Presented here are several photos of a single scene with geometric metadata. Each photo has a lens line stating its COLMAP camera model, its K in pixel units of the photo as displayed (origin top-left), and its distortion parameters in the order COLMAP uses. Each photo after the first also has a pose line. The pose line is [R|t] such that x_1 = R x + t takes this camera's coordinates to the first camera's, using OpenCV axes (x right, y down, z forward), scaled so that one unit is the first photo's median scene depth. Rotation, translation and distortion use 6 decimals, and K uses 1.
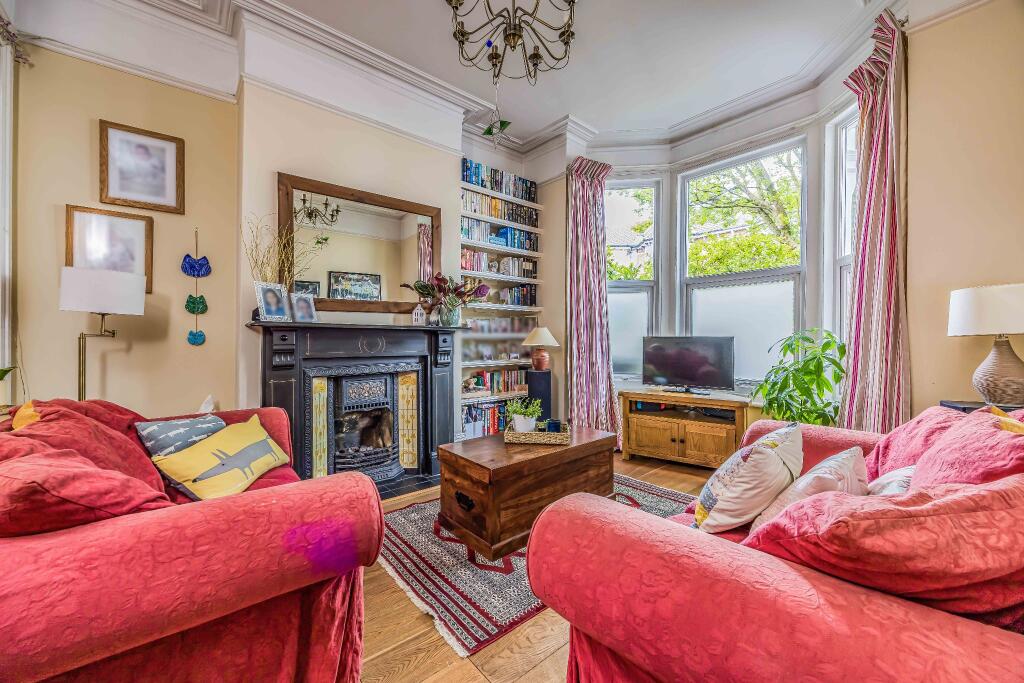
lens RADIAL K [[399.6, 0, 516.3], [0, 399.6, 340.5], [0, 0, 1]] dist [-0.000591, 0.000014]
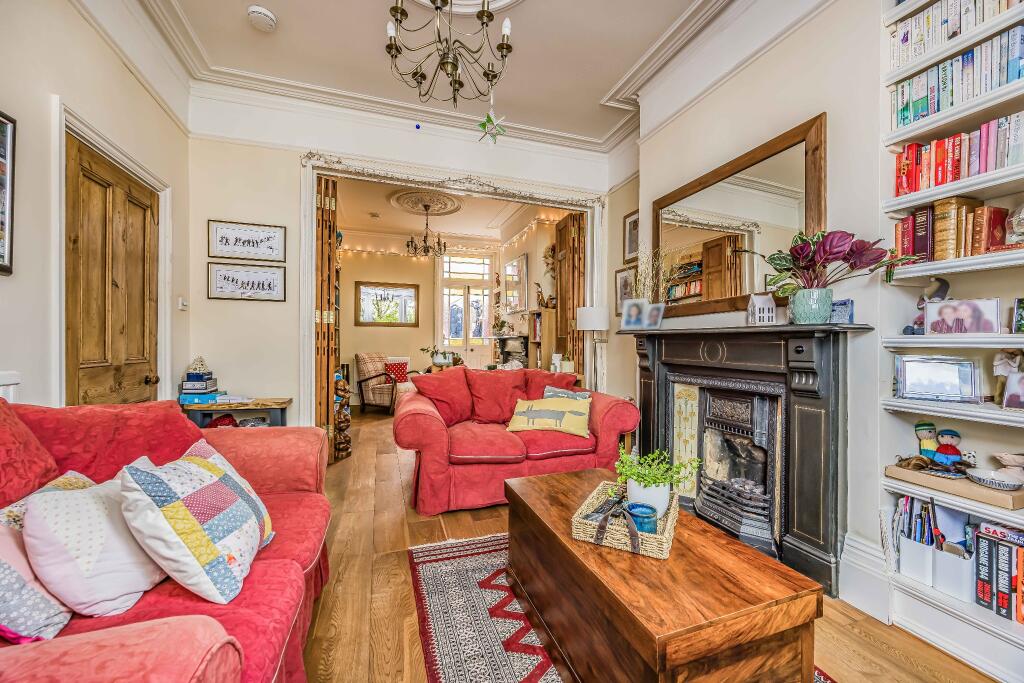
lens RADIAL K [[399.6, 0, 516.3], [0, 399.6, 340.5], [0, 0, 1]] dist [-0.000591, 0.000014]
pose [[-0.359895, -0.008156, -0.932957, 0.531169], [-0.014282, 0.999893, -0.003232, -0.005661], [0.932884, 0.012162, -0.359973, 0.878083]]
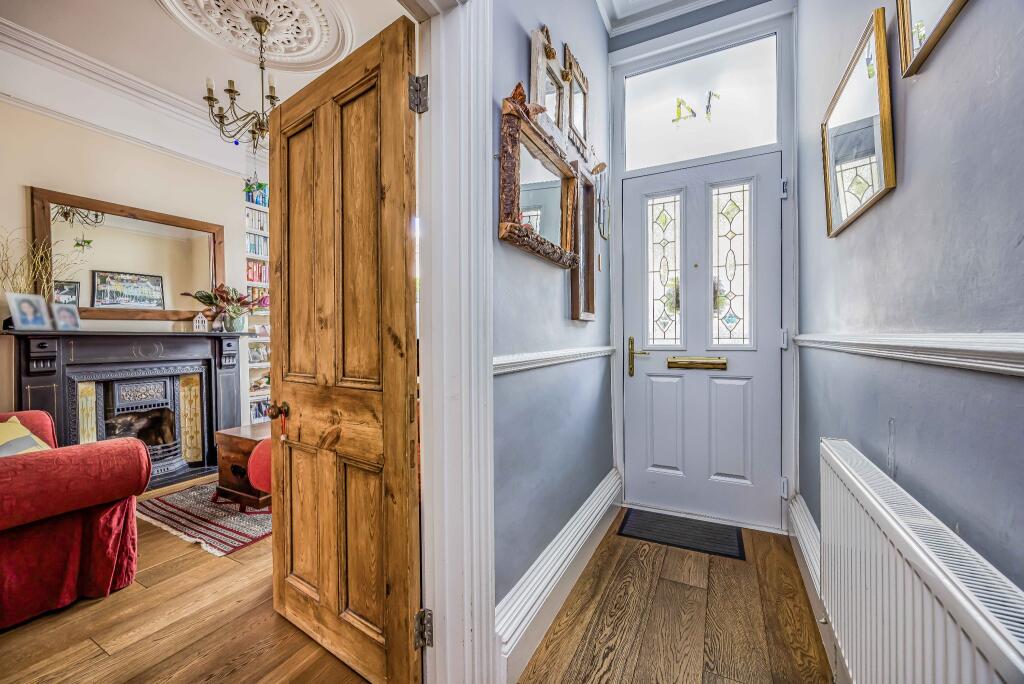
lens RADIAL K [[404.9, 0, 502.0], [0, 404.9, 341.7], [0, 0, 1]] dist [0.000335, -0.000044]
pose [[0.937103, -0.017407, 0.348620, 0.154585], [0.017017, 0.999846, 0.004182, -0.000406], [-0.348639, 0.002013, 0.937255, -0.361368]]
